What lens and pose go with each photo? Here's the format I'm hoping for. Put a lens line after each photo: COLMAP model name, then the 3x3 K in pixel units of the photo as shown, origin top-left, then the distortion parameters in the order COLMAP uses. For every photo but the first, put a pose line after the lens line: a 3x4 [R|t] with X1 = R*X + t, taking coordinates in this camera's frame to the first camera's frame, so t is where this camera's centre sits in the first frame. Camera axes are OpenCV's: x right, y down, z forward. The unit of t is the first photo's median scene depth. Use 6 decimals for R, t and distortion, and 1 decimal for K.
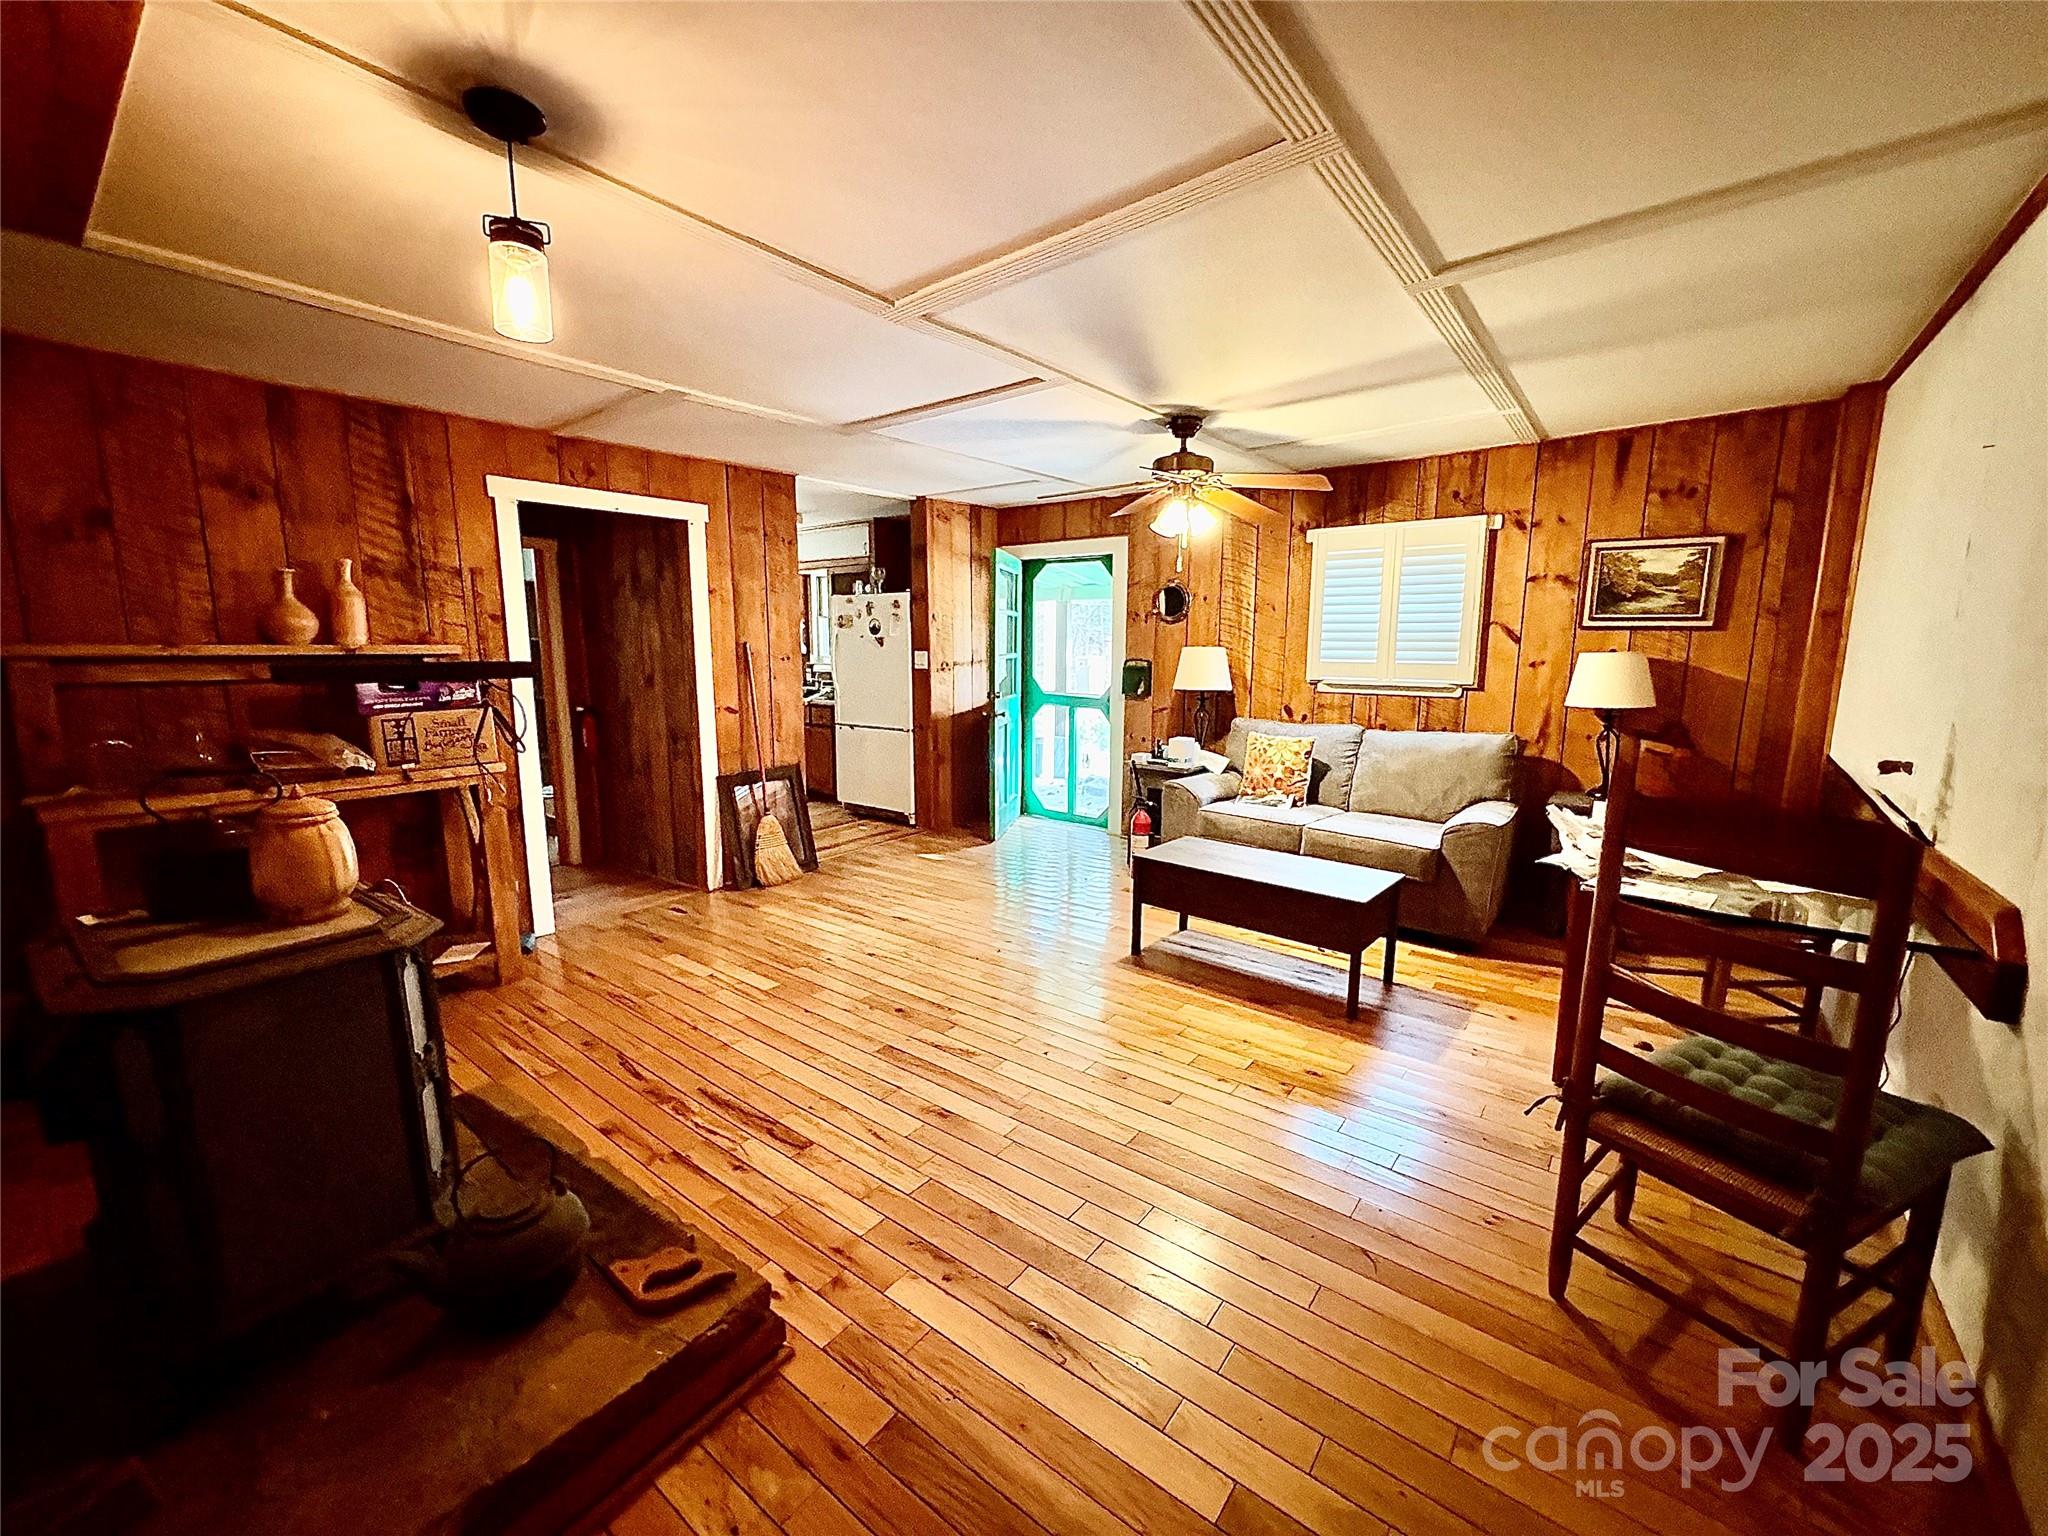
lens RADIAL K [[816.1, 0, 1024.0], [0, 816.1, 768.0], [0, 0, 1]] dist [0.000115, 0.000176]
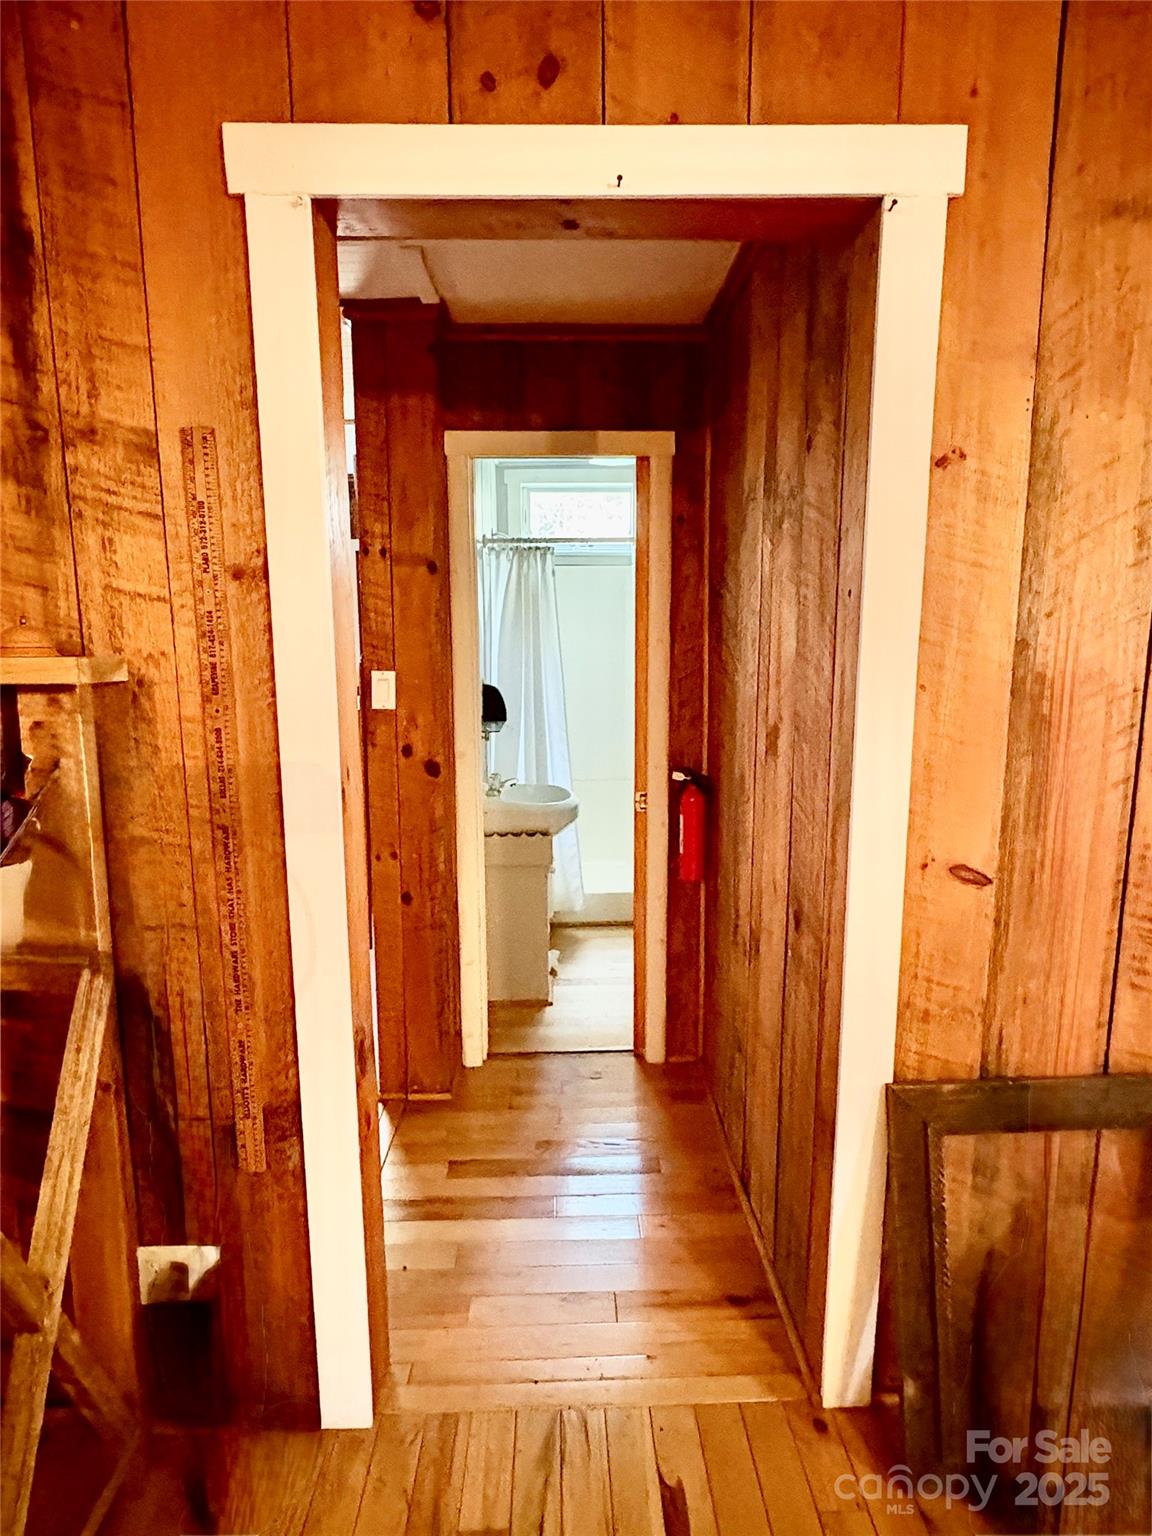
lens RADIAL K [[783.6, 0, 576.0], [0, 783.6, 768.0], [0, 0, 1]] dist [-0.000569, -0.000069]
pose [[0.639812, 0.107761, -0.760939, -0.321659], [-0.106155, 0.993022, 0.051371, -0.144066], [0.761165, 0.047910, 0.646786, 0.952733]]
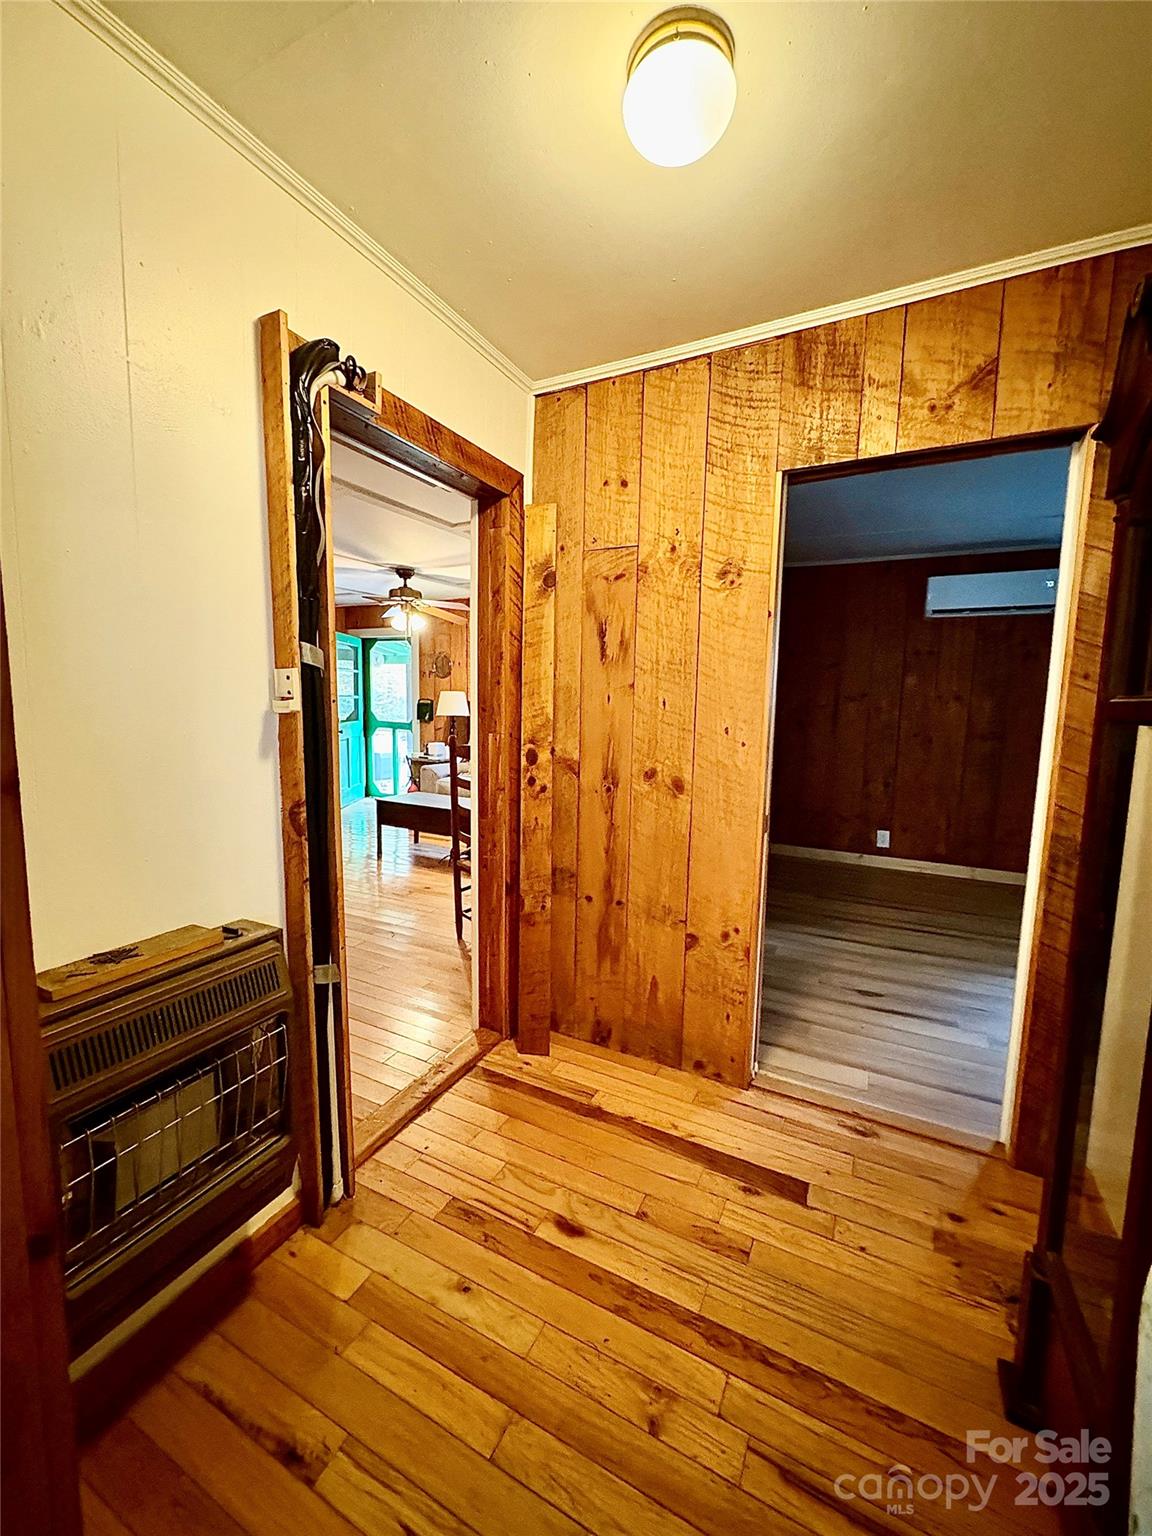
lens RADIAL K [[612.0, 0, 576.0], [0, 612.0, 768.0], [0, 0, 1]] dist [0.000115, 0.000176]
pose [[0.980586, -0.007588, 0.195942, 0.174111], [0.015021, 0.999222, -0.036476, 0.053142], [-0.195513, 0.038711, 0.979937, -0.262302]]
